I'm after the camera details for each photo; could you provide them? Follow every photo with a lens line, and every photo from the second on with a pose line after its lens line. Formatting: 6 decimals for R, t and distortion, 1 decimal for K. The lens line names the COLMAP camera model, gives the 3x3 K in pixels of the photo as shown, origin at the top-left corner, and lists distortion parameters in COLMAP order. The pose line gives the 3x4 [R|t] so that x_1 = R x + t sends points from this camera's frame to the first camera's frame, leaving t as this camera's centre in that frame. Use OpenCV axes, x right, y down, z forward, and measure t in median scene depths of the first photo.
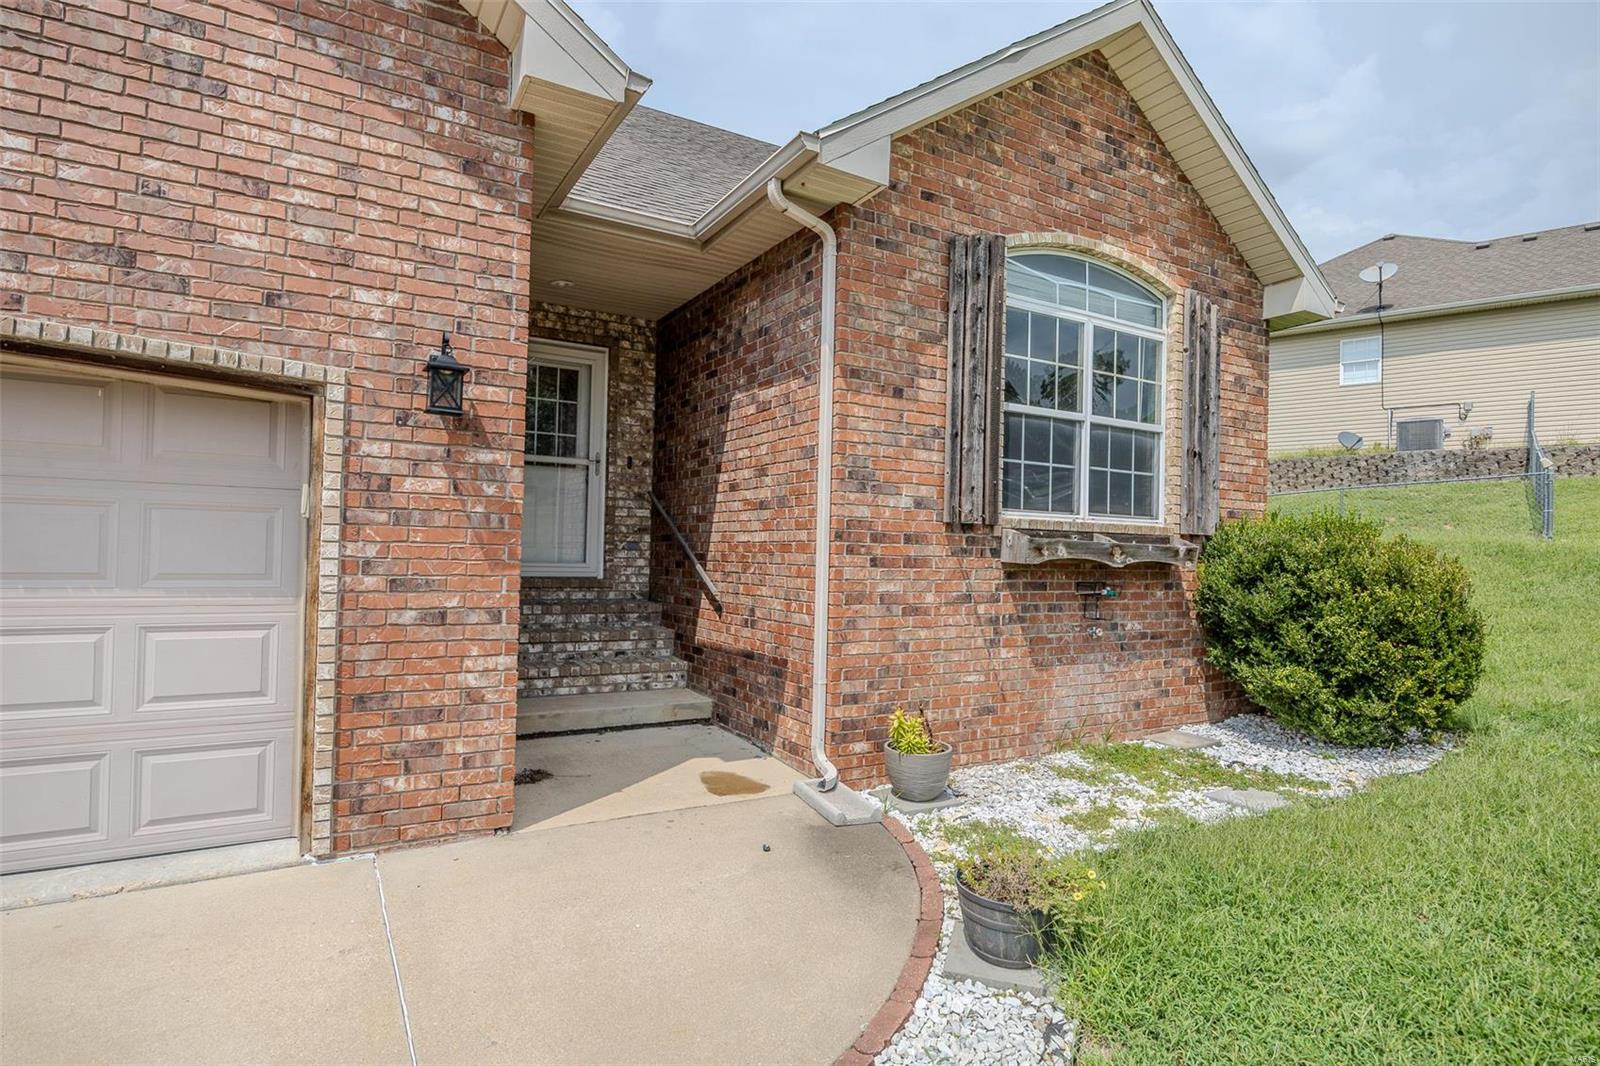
lens RADIAL K [[846.7, 0, 803.1], [0, 846.7, 539.2], [0, 0, 1]] dist [-0.007595, 0.000086]
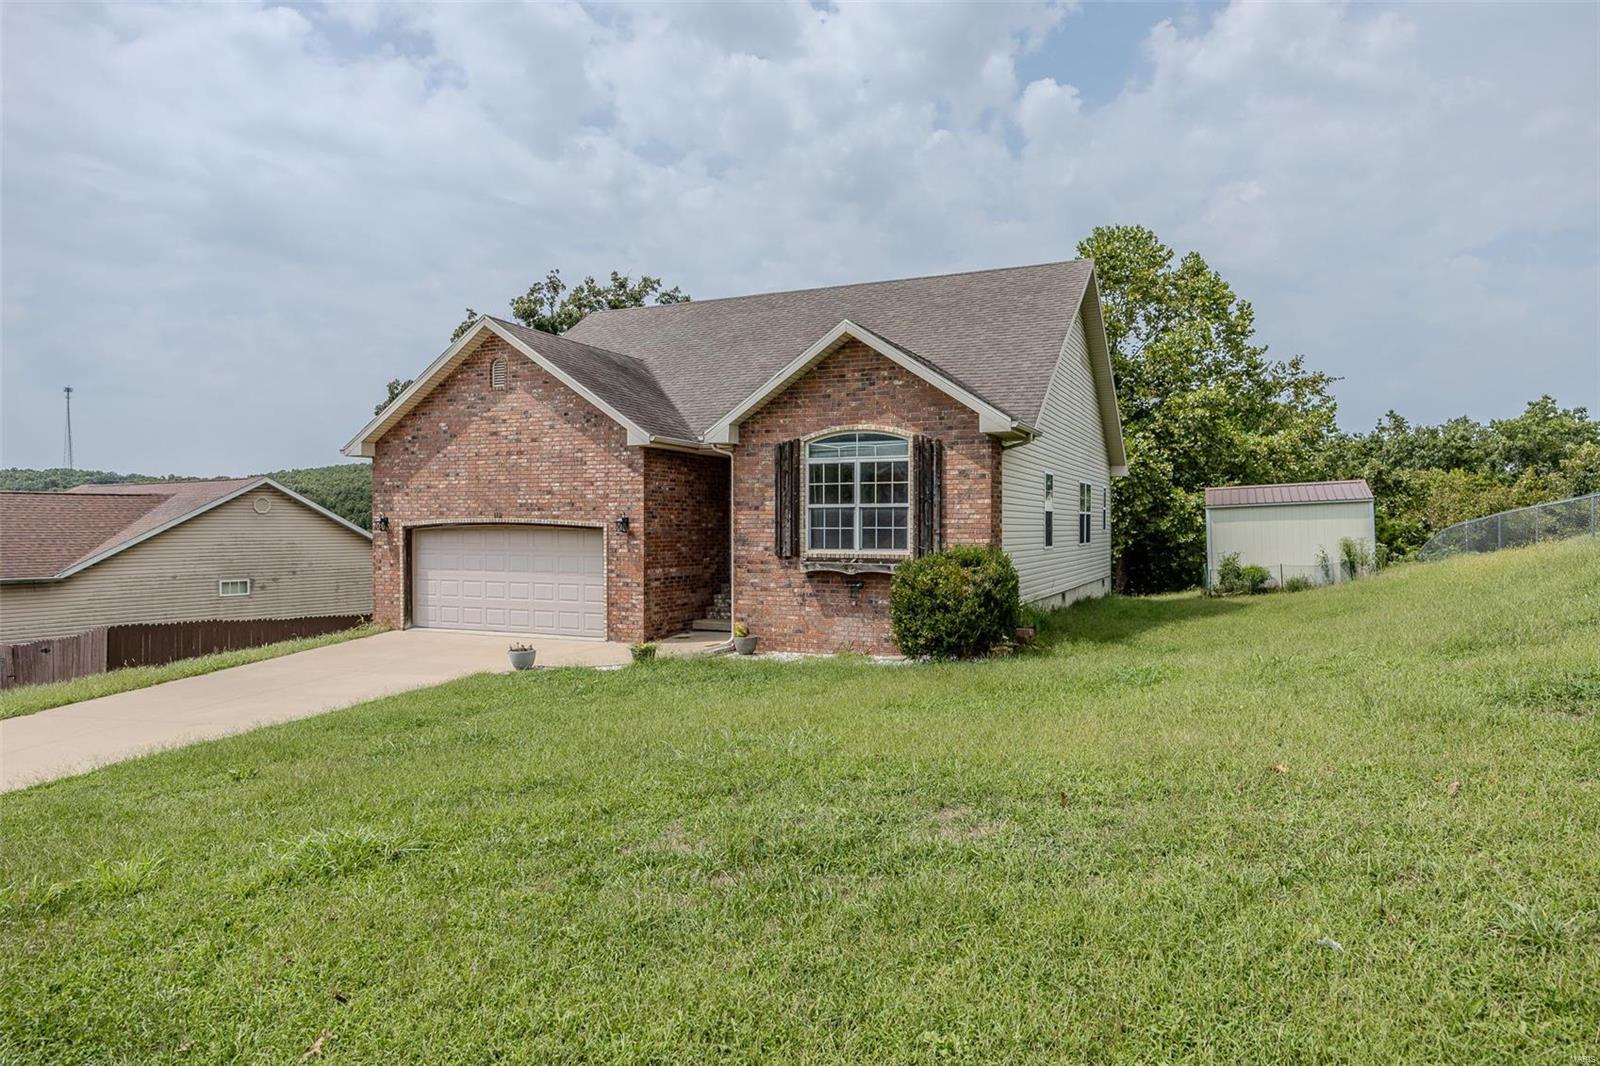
lens RADIAL K [[994.6, 0, 800.0], [0, 994.6, 533.0], [0, 0, 1]] dist [-0.007431, -0.000703]
pose [[0.566347, -0.016537, -0.824001, 2.671073], [0.025418, 0.999674, -0.002592, -0.078700], [0.823775, -0.019477, 0.566582, -0.651138]]
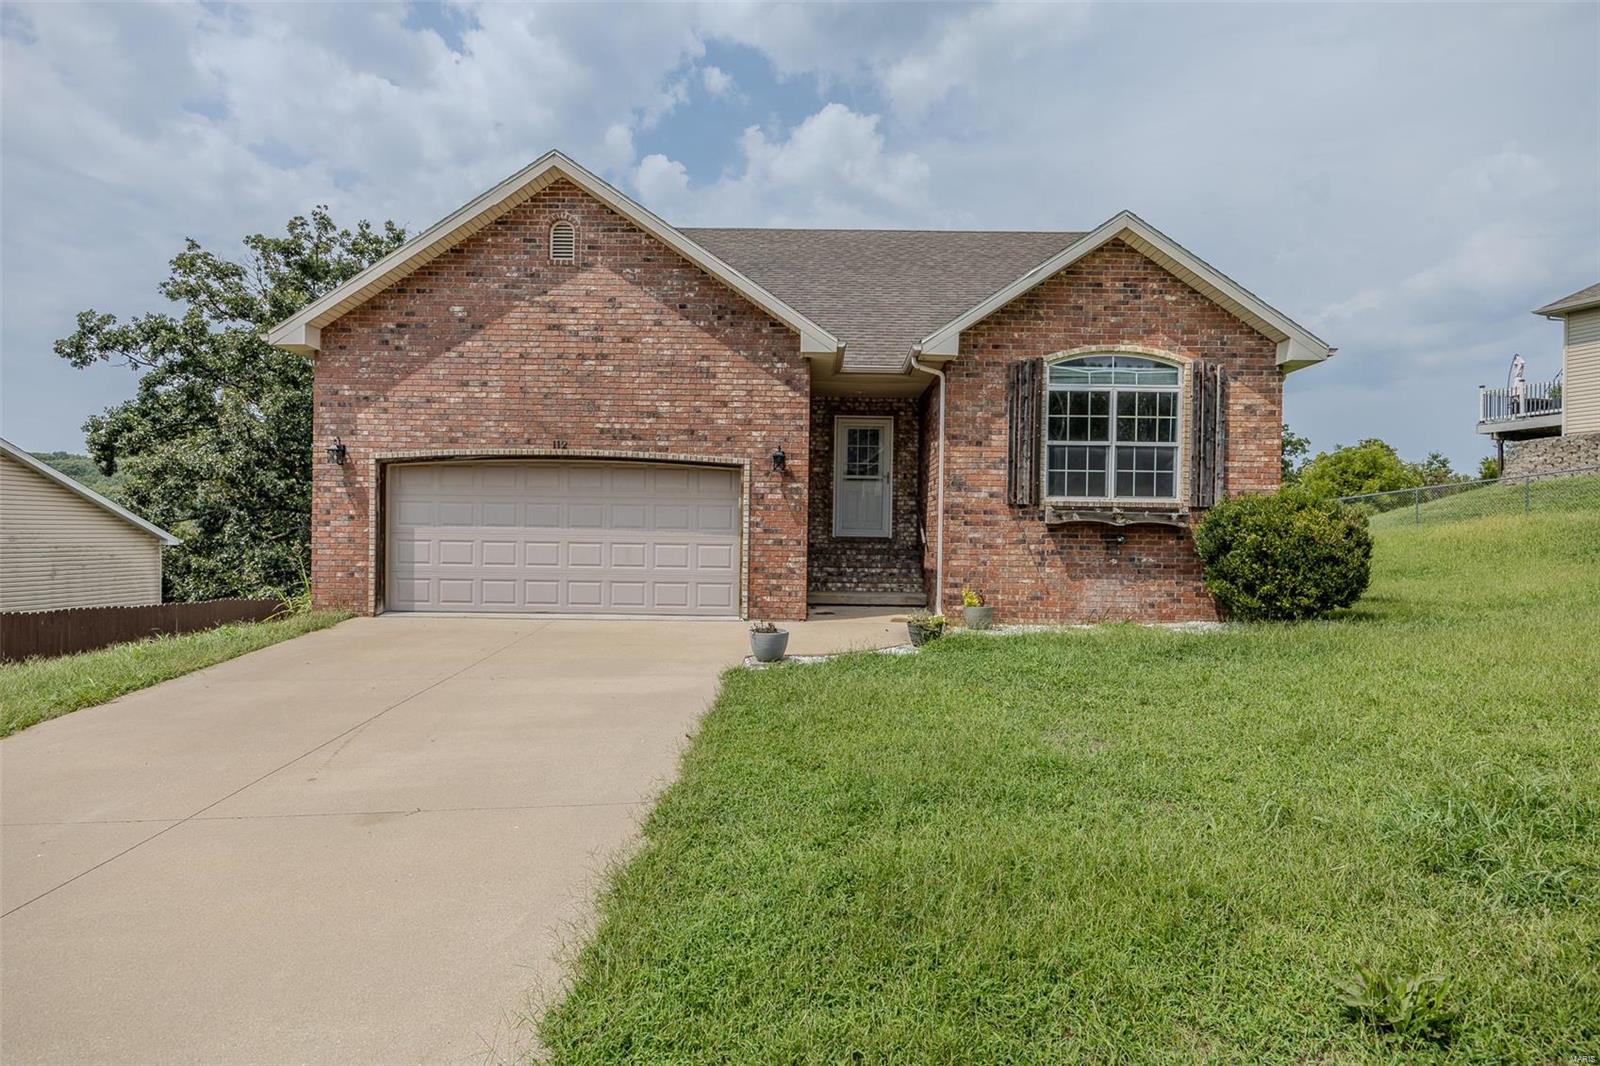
lens RADIAL K [[846.7, 0, 803.1], [0, 846.7, 539.2], [0, 0, 1]] dist [-0.007595, 0.000086]
pose [[0.853499, -0.006242, -0.521058, 0.802028], [0.012767, 0.999879, 0.008934, 0.040466], [0.520939, -0.014277, 0.853475, -0.997747]]
